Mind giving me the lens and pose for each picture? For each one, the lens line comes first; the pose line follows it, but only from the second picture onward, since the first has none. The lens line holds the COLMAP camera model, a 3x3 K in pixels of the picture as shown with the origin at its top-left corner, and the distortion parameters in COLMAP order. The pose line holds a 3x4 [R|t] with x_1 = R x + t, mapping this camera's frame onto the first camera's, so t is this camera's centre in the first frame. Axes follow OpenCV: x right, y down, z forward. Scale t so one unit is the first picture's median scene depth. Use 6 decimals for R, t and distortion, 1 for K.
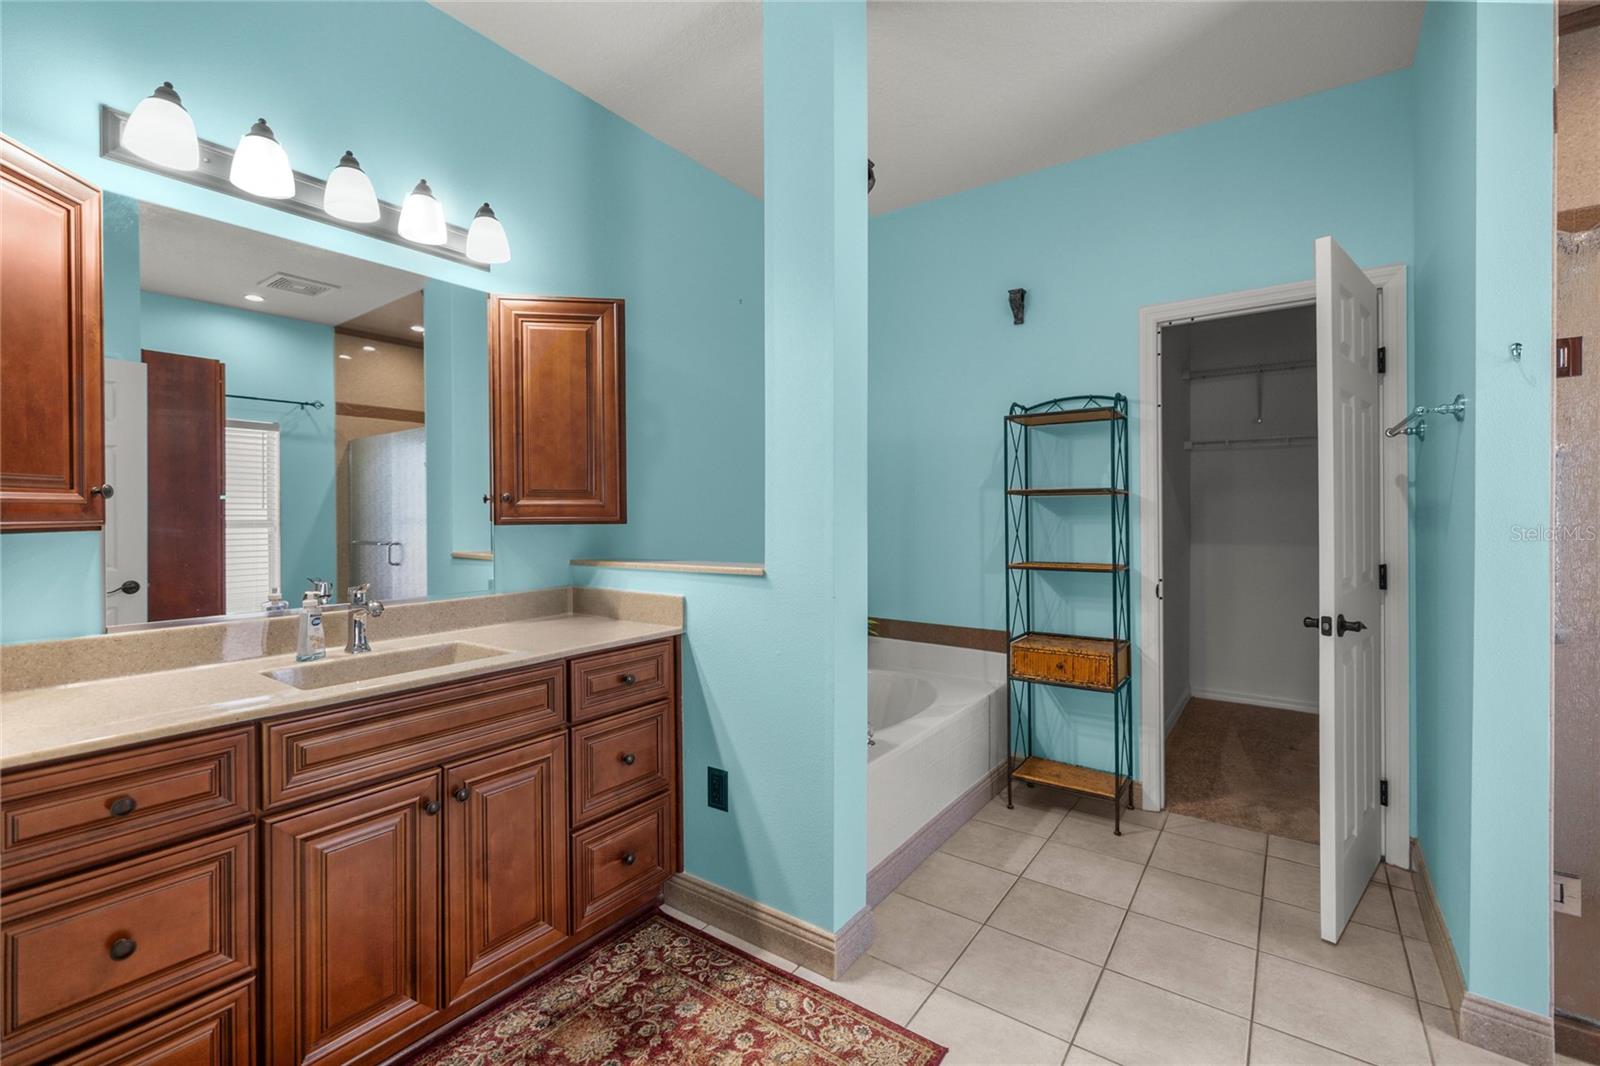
lens RADIAL K [[675.6, 0, 813.8], [0, 675.6, 520.0], [0, 0, 1]] dist [0.003047, 0.000766]
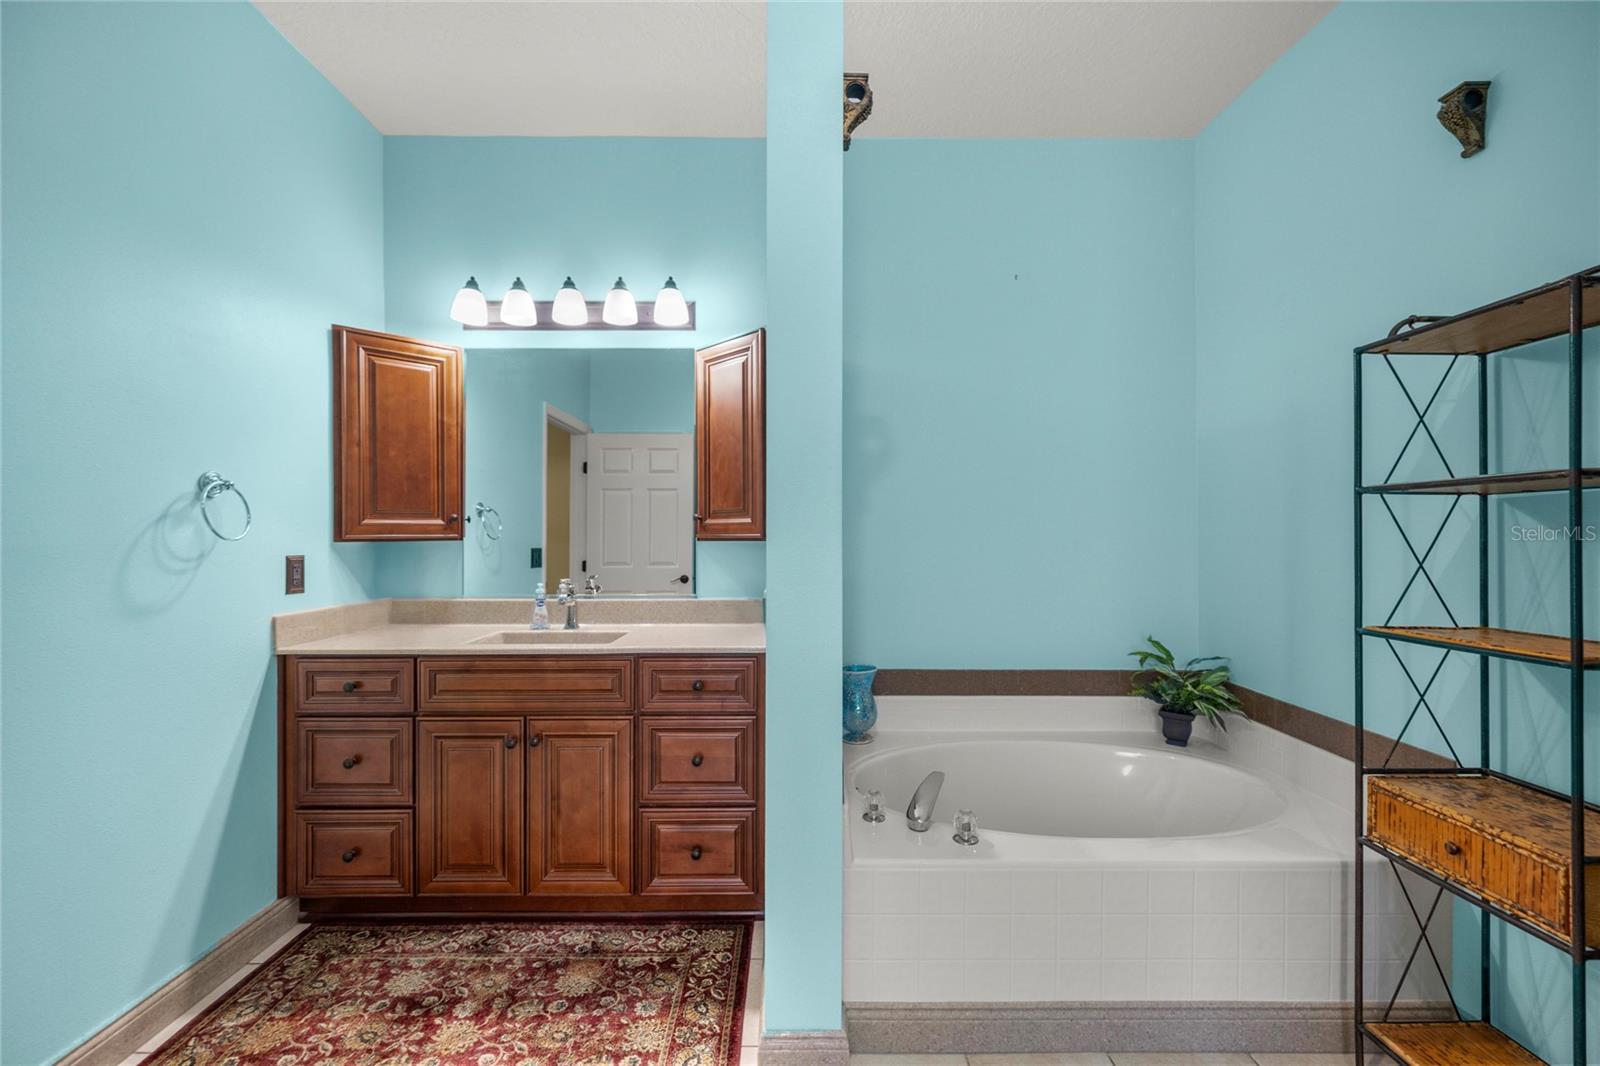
lens RADIAL K [[675.6, 0, 807.9], [0, 675.6, 537.8], [0, 0, 1]] dist [0.003047, 0.000766]
pose [[0.598438, 0.005926, -0.801147, 0.752057], [-0.008387, 0.999964, 0.001132, -0.001145], [0.801125, 0.006042, 0.598466, 0.547732]]
